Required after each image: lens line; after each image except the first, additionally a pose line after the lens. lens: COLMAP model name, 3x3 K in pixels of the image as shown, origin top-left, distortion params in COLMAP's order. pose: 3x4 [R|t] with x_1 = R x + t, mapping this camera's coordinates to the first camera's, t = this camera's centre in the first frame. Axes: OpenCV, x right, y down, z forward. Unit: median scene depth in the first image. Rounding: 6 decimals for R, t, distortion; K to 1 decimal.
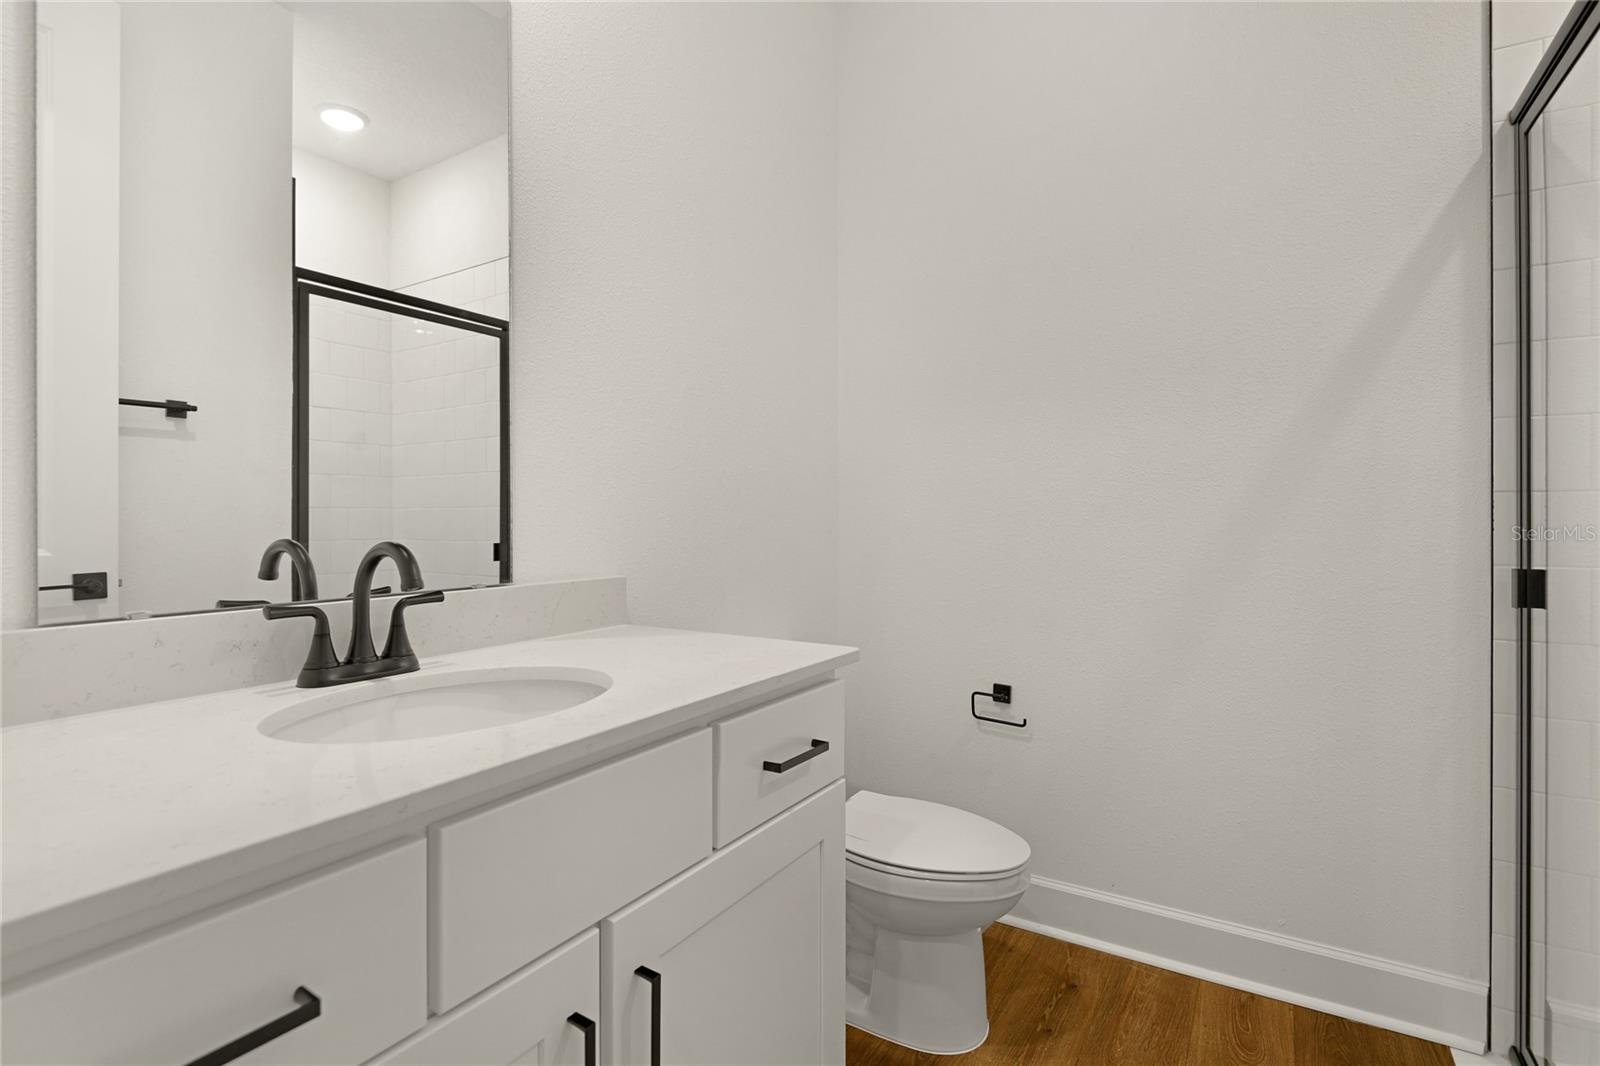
lens RADIAL K [[764.1, 0, 800.3], [0, 764.1, 523.1], [0, 0, 1]] dist [0.000185, 0.000018]
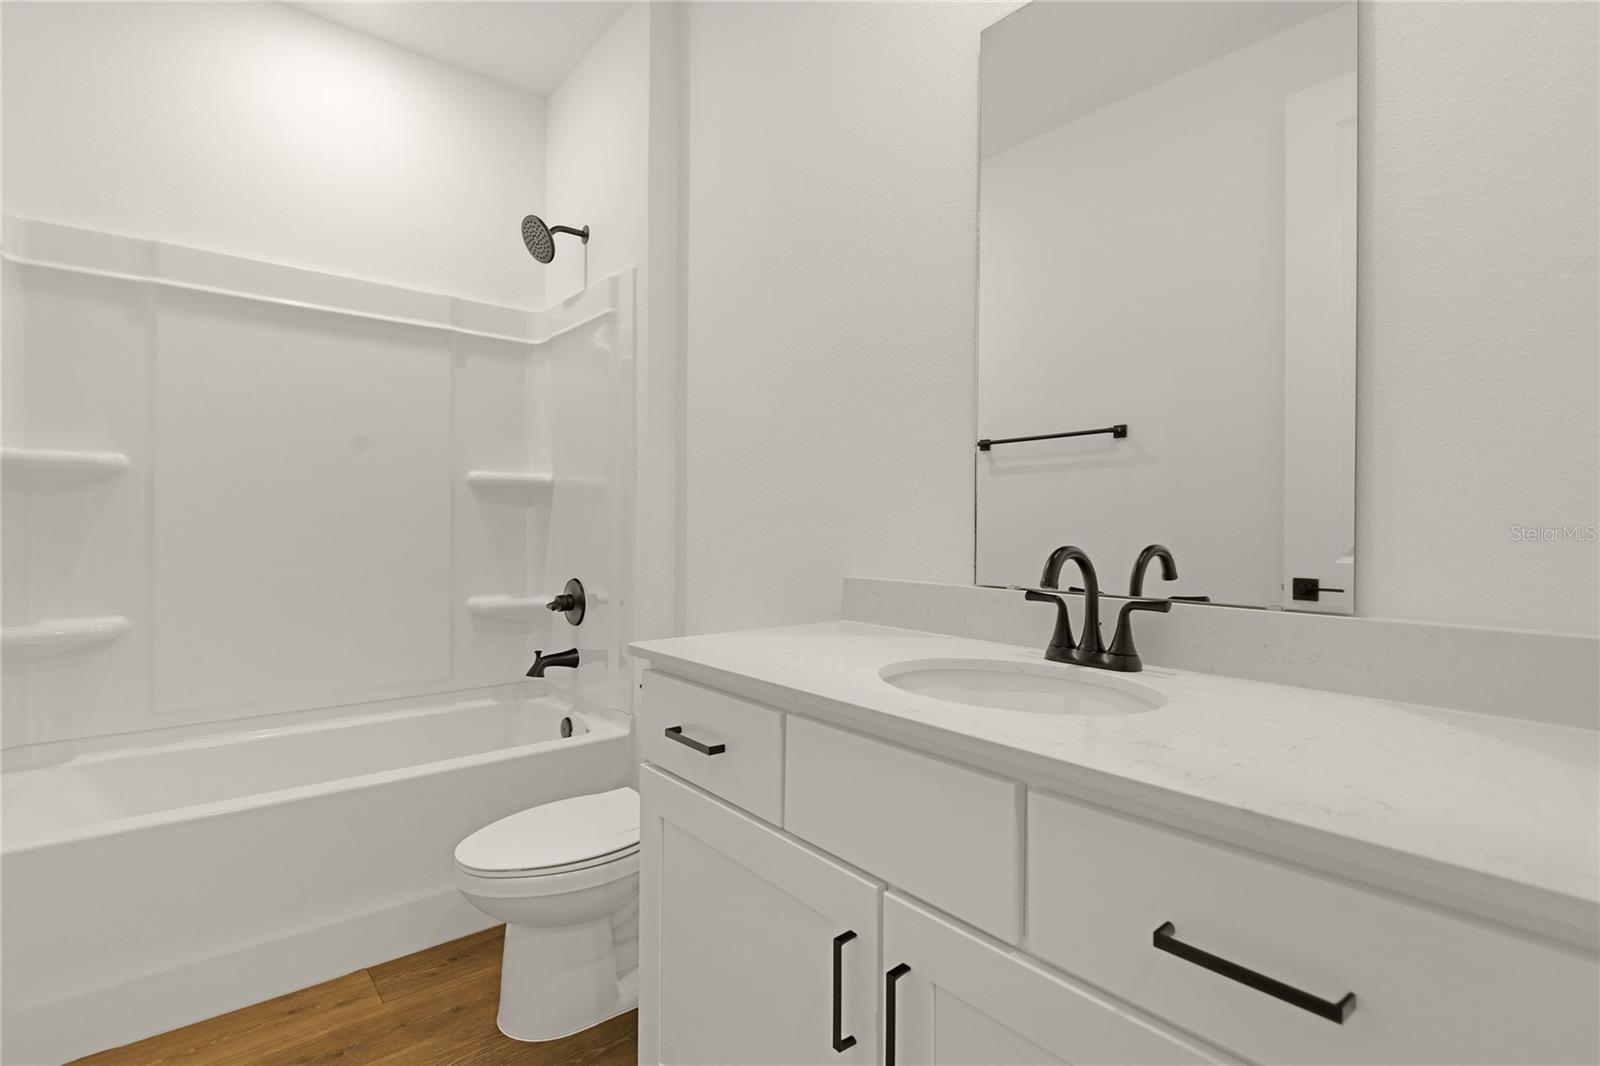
lens RADIAL K [[764.1, 0, 800.3], [0, 764.1, 523.1], [0, 0, 1]] dist [0.000185, 0.000018]
pose [[-0.316630, -0.006247, -0.948529, 0.666409], [-0.015270, 0.999882, -0.001488, -0.001388], [0.948426, 0.014013, -0.316688, 0.965076]]
